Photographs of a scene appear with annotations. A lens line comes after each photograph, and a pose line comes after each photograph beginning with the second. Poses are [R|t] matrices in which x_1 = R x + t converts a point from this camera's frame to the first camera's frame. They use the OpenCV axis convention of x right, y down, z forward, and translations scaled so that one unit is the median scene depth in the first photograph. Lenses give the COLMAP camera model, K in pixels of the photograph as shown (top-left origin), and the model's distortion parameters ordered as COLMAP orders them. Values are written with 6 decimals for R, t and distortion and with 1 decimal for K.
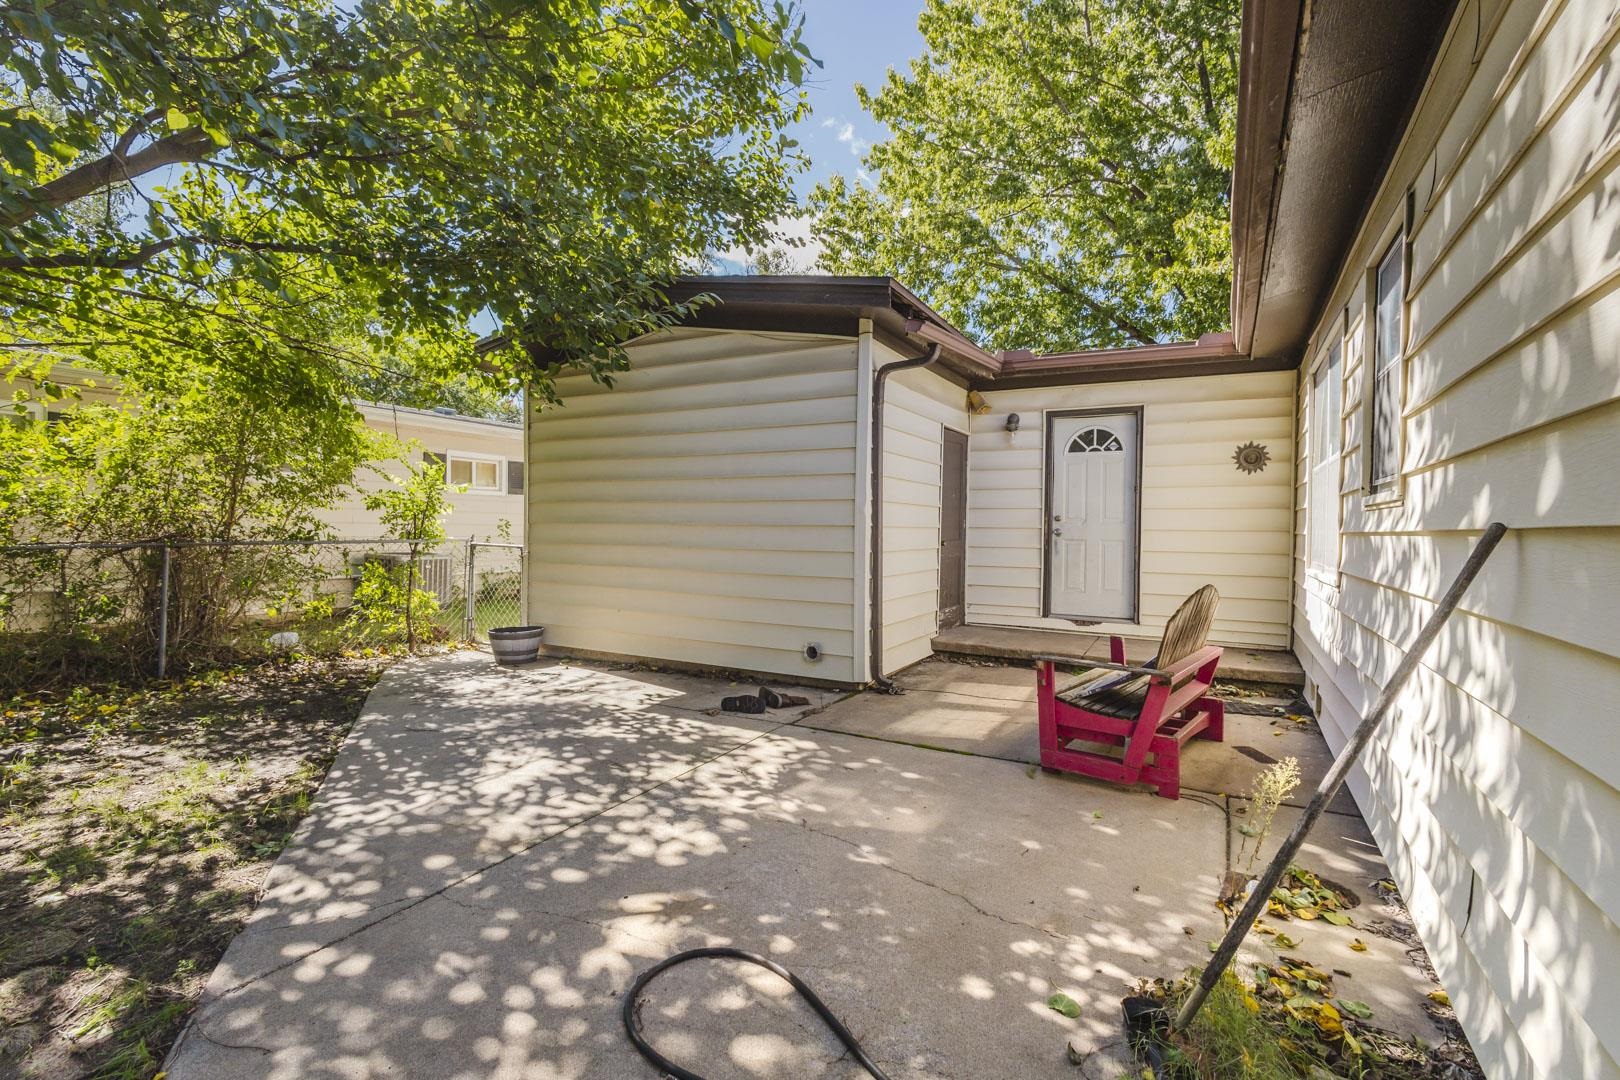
lens RADIAL K [[742.0, 0, 811.1], [0, 742.0, 534.0], [0, 0, 1]] dist [0.003515, -0.001315]
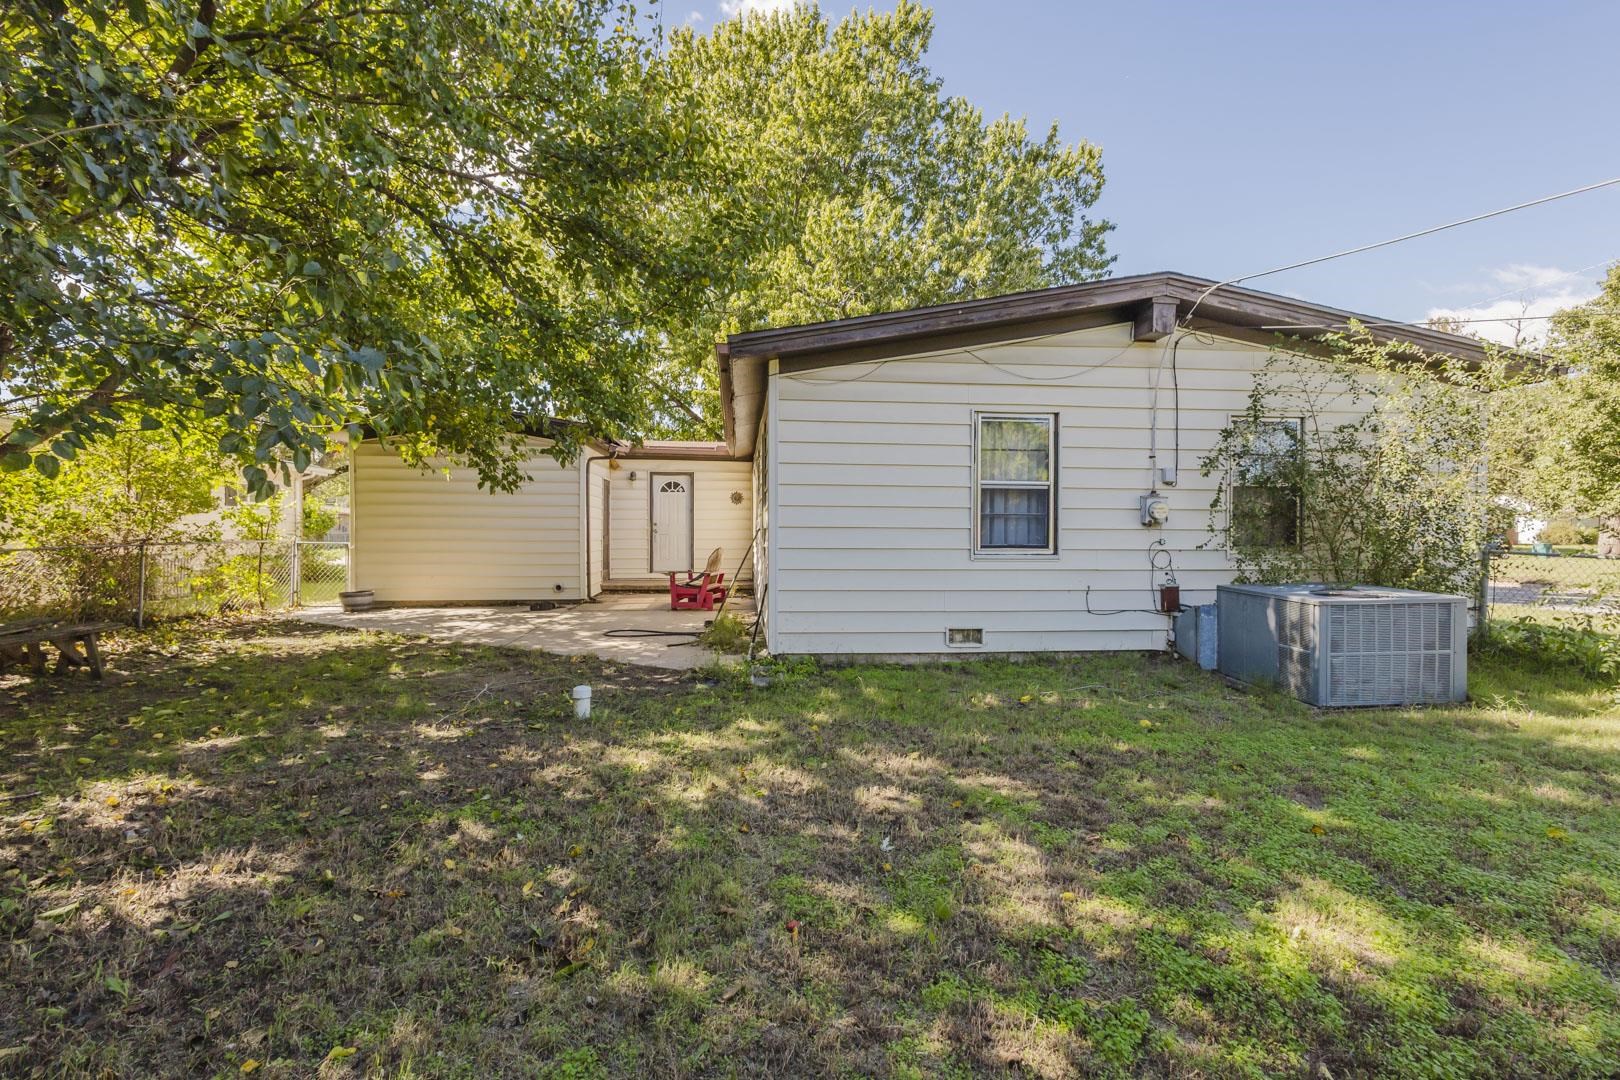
lens RADIAL K [[742.0, 0, 806.6], [0, 742.0, 541.1], [0, 0, 1]] dist [0.003515, -0.001315]
pose [[0.827053, -0.018243, 0.561828, -0.593320], [0.014545, 0.999833, 0.011054, 0.010873], [-0.561936, -0.000971, 0.827180, -1.158305]]
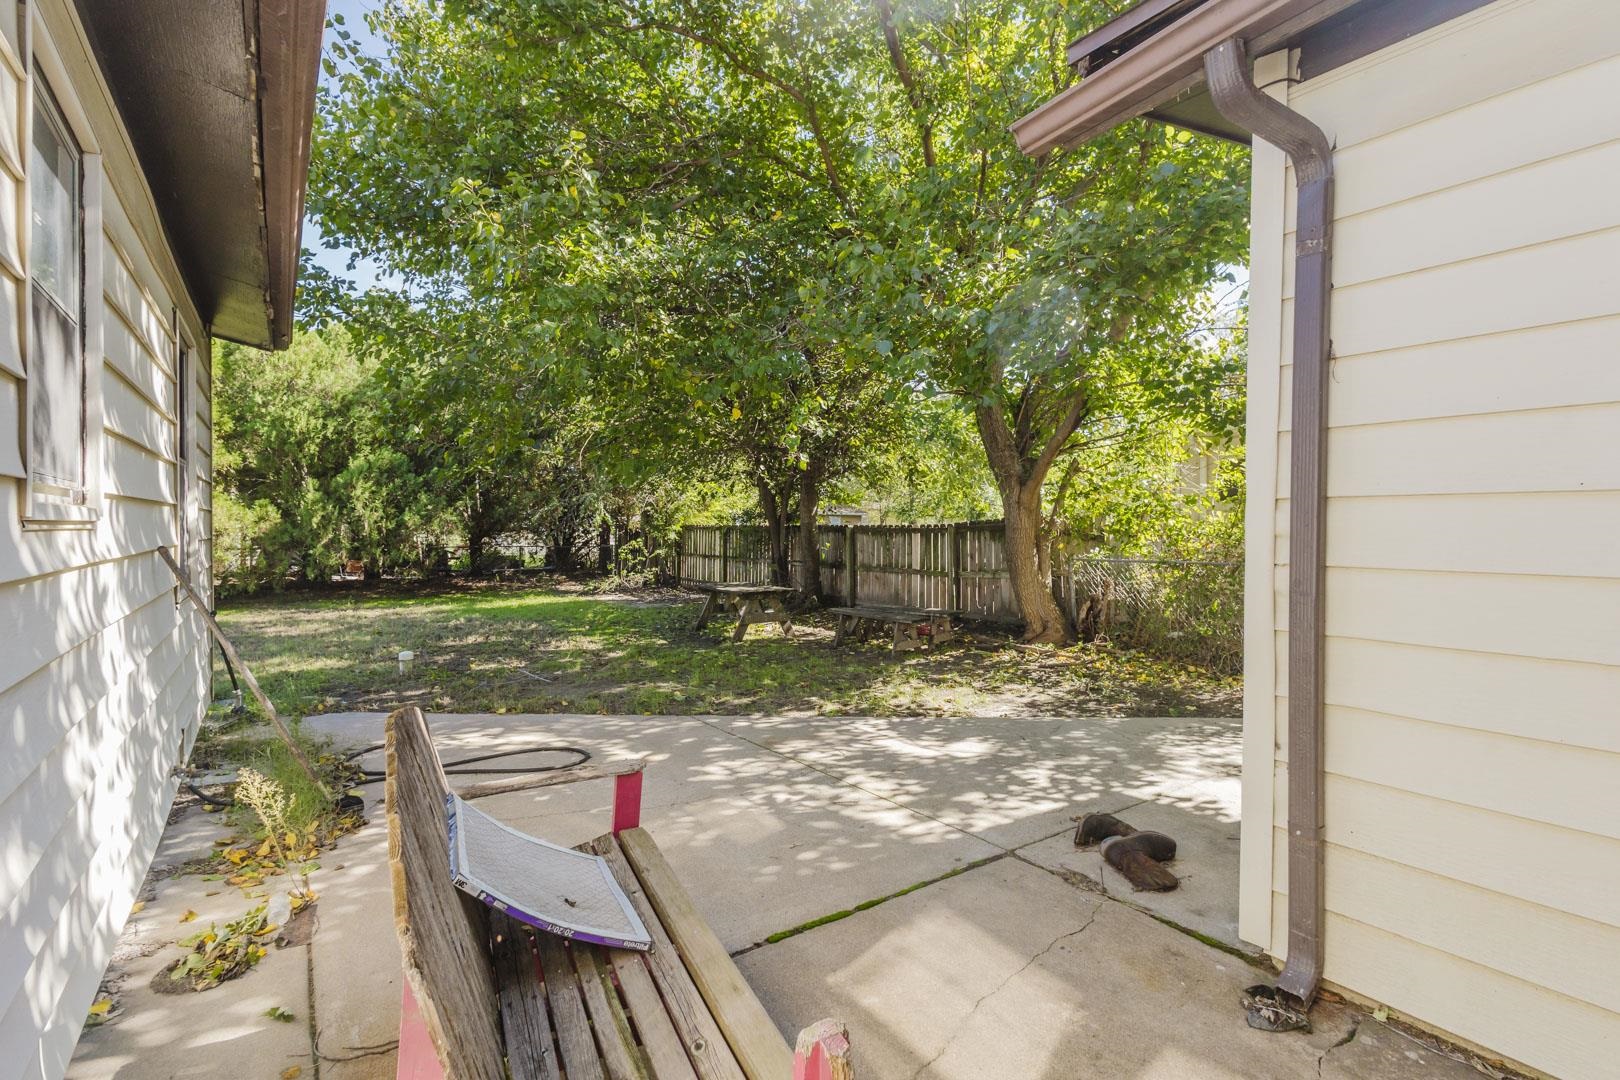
lens RADIAL K [[742.0, 0, 812.9], [0, 742.0, 539.6], [0, 0, 1]] dist [0.003515, -0.001315]
pose [[-0.434796, 0.002005, -0.900527, 0.520839], [-0.015877, 0.999825, 0.009892, -0.023881], [0.900389, 0.018599, -0.434688, 0.902726]]
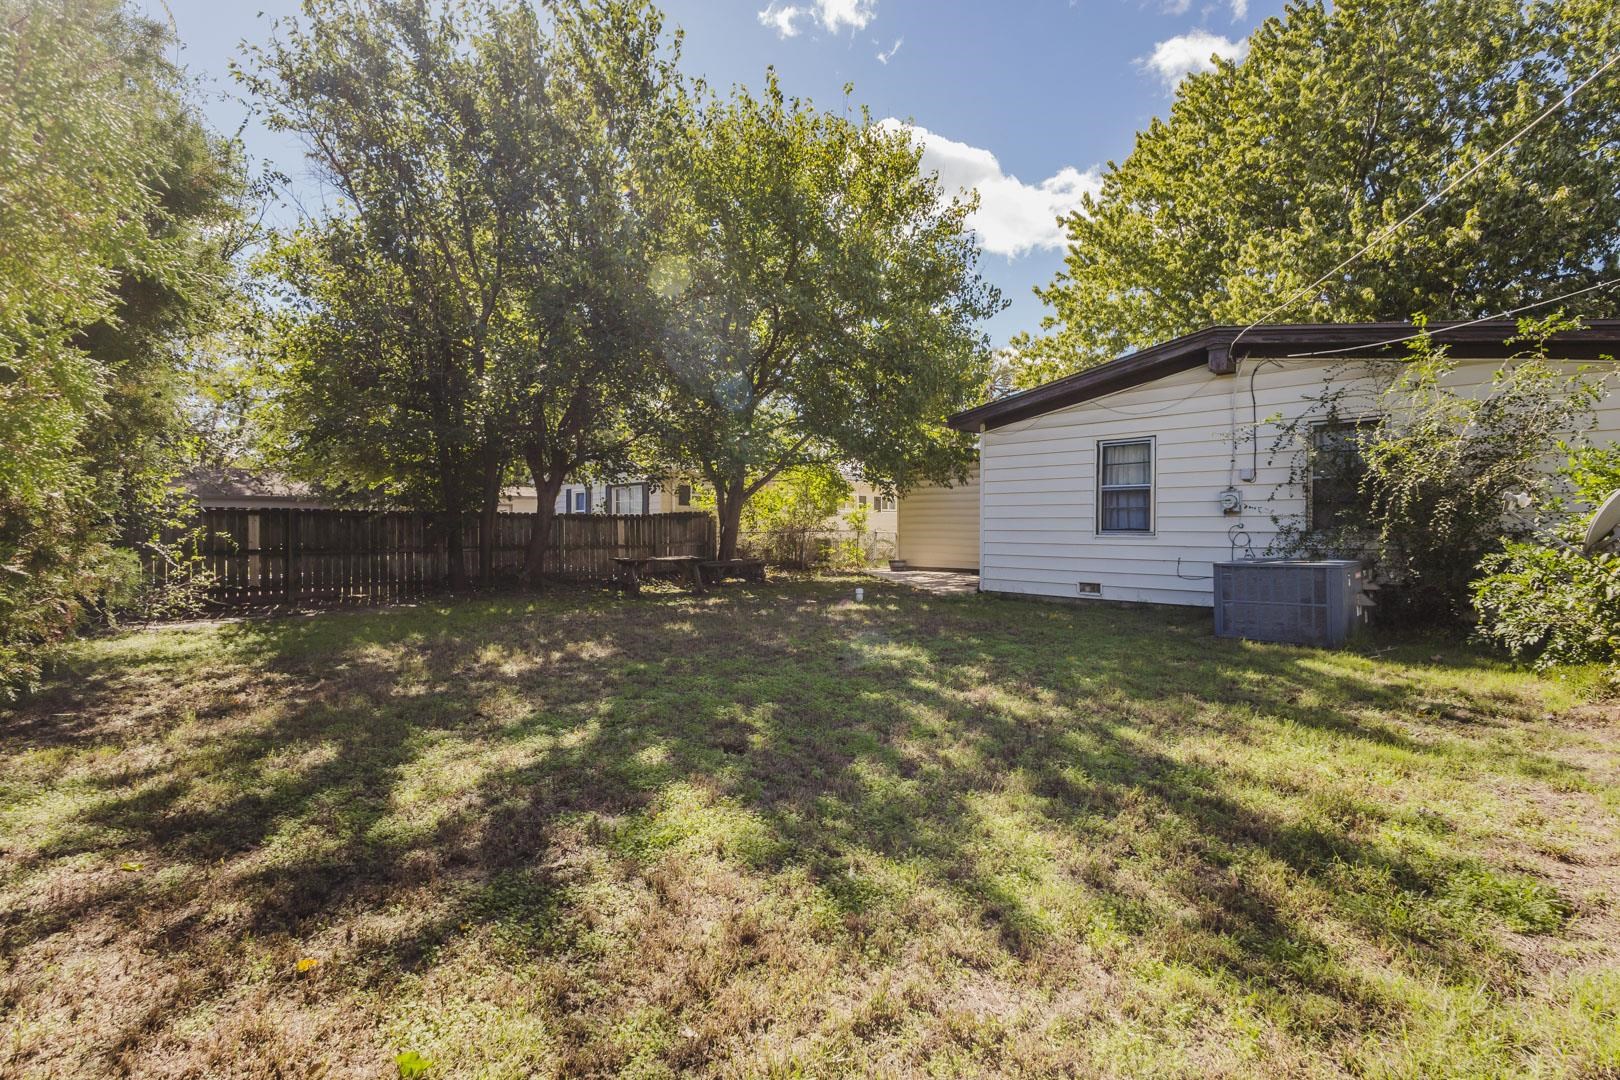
lens RADIAL K [[742.0, 0, 803.3], [0, 742.0, 539.8], [0, 0, 1]] dist [0.003515, -0.001315]
pose [[0.950375, -0.005837, -0.311052, 0.184698], [0.005182, 0.999982, -0.002931, 0.063975], [0.311063, 0.001174, 0.950388, -2.278709]]
